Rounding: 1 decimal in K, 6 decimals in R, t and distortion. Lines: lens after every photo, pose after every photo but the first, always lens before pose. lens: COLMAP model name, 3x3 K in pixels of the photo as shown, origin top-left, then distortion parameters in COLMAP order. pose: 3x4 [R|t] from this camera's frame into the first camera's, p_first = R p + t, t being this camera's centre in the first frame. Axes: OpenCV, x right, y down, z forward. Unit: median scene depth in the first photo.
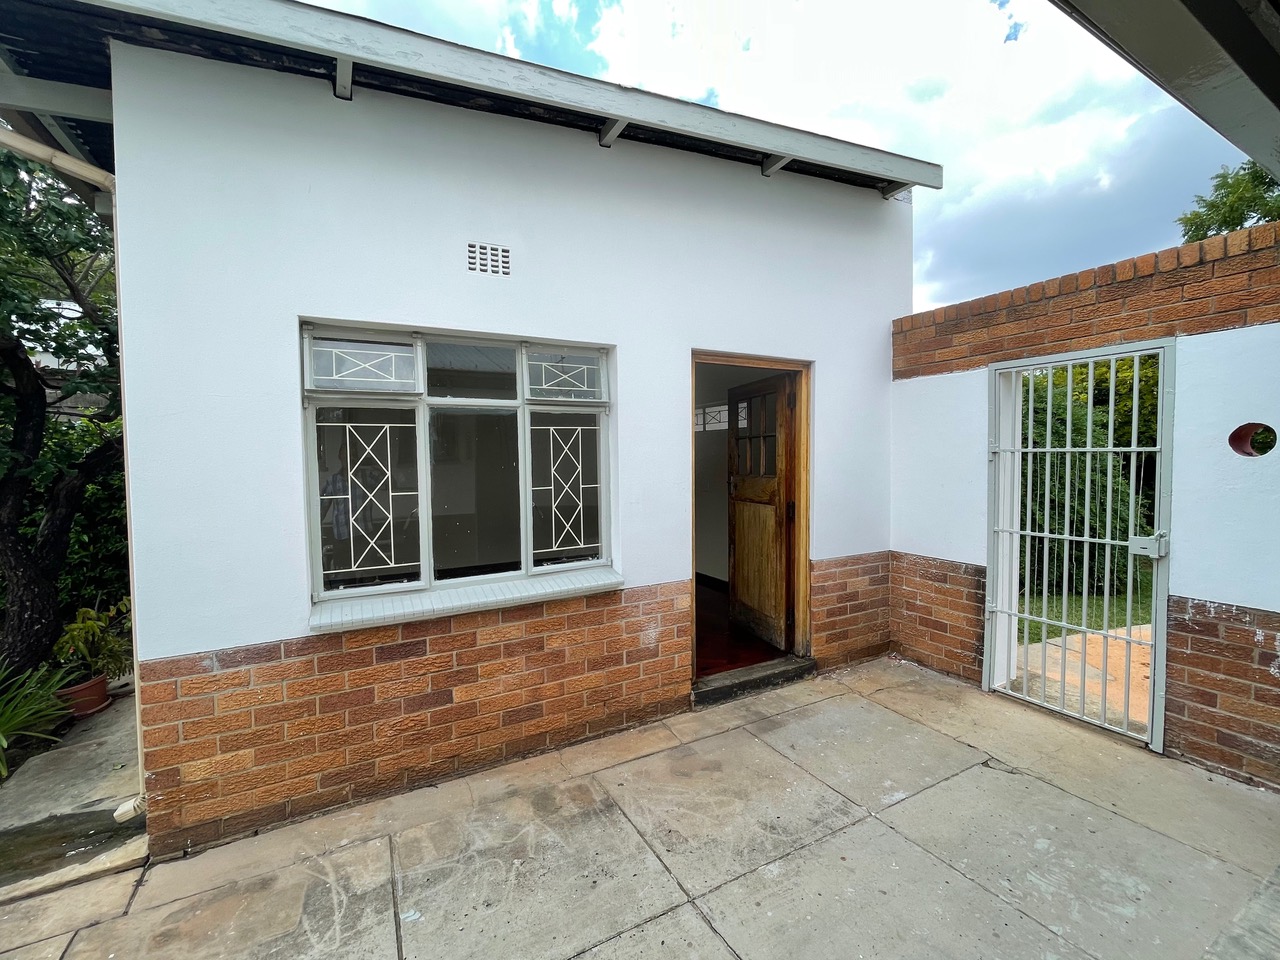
lens RADIAL K [[555.6, 0, 638.1], [0, 555.6, 477.6], [0, 0, 1]] dist [-0.001816, -0.000355]
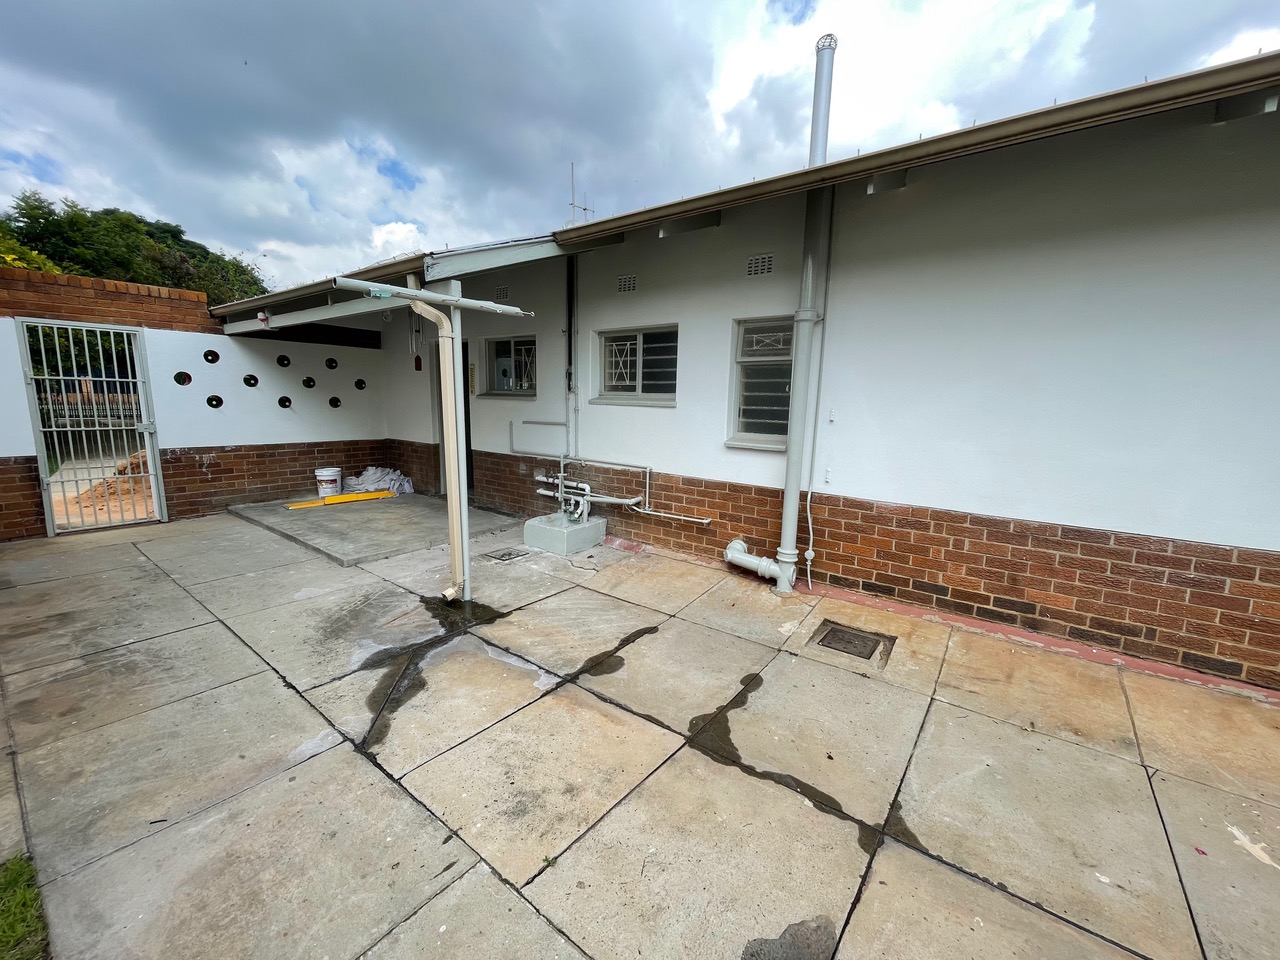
lens RADIAL K [[516.8, 0, 644.5], [0, 516.8, 479.2], [0, 0, 1]] dist [0.002173, 0.000269]
pose [[-0.406388, -0.145497, 0.902042, -1.747607], [0.019521, 0.985632, 0.167774, 0.025456], [-0.913492, 0.085790, -0.397709, 0.079891]]
